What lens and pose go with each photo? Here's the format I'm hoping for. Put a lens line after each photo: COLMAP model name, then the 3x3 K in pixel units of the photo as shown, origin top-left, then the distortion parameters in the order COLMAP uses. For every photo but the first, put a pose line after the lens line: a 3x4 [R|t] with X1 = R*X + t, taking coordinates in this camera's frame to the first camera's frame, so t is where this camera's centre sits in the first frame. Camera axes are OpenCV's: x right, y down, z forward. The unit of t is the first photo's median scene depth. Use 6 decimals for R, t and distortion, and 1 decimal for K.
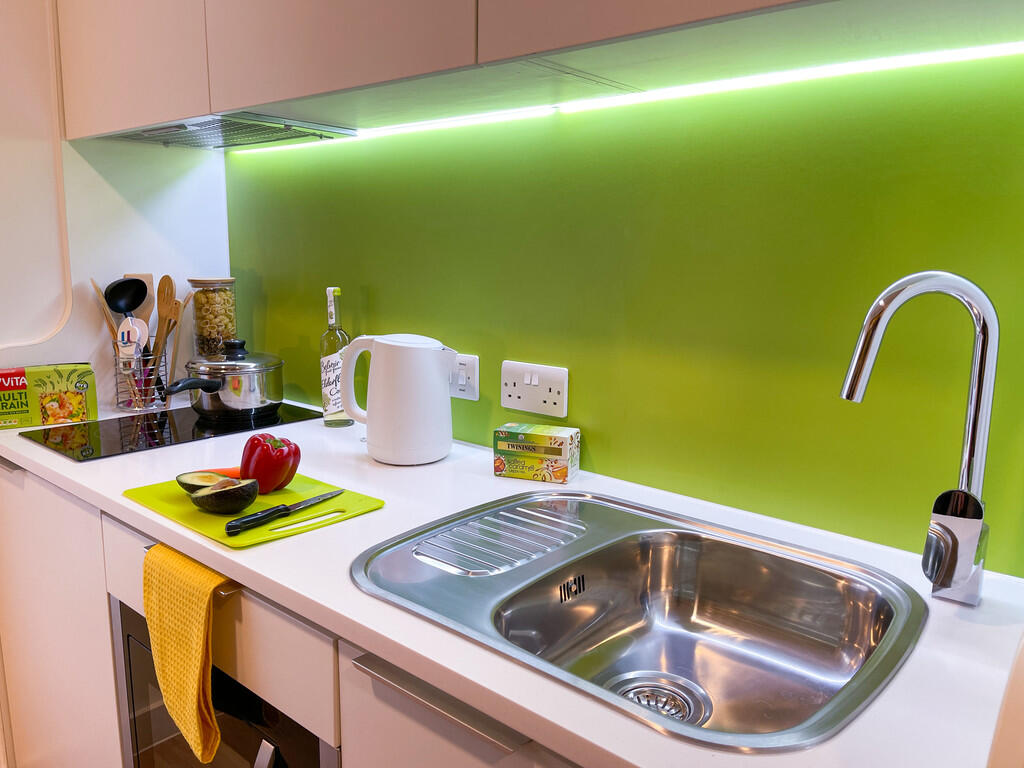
lens RADIAL K [[775.0, 0, 533.0], [0, 775.0, 391.5], [0, 0, 1]] dist [-0.022349, 0.018549]
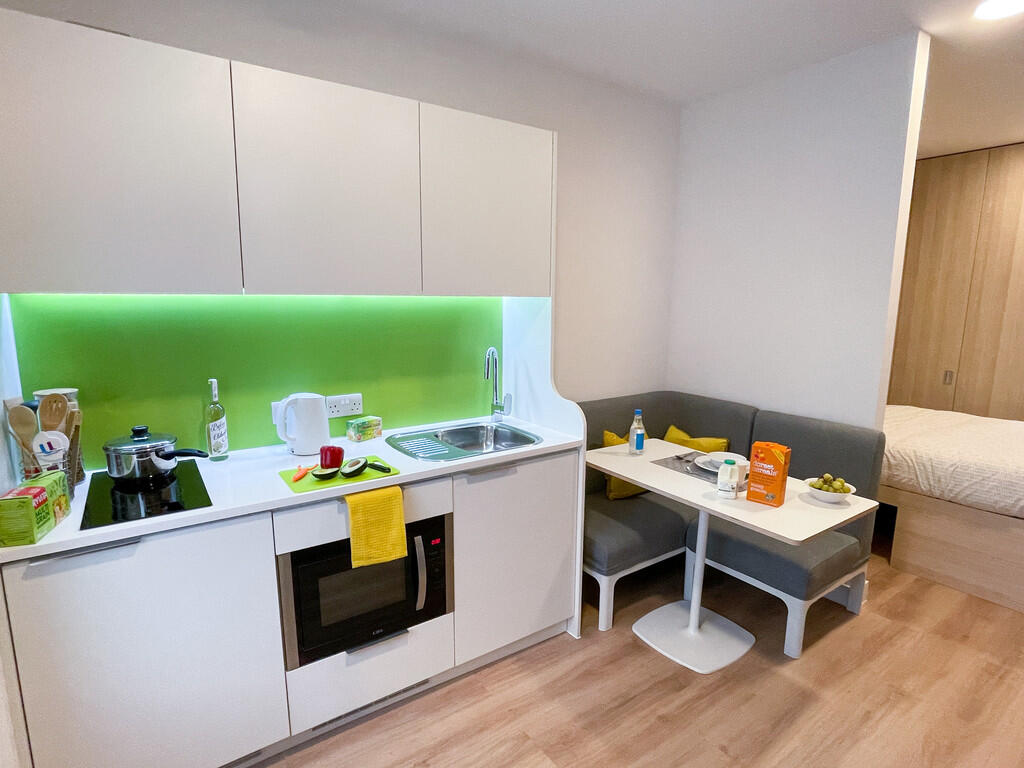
lens RADIAL K [[543.0, 0, 504.4], [0, 543.0, 387.4], [0, 0, 1]] dist [-0.036203, 0.017006]
pose [[0.279149, -0.174272, 0.944301, -1.263593], [0.175281, 0.976119, 0.128329, -0.165015], [-0.944114, 0.129696, 0.303030, 0.032358]]
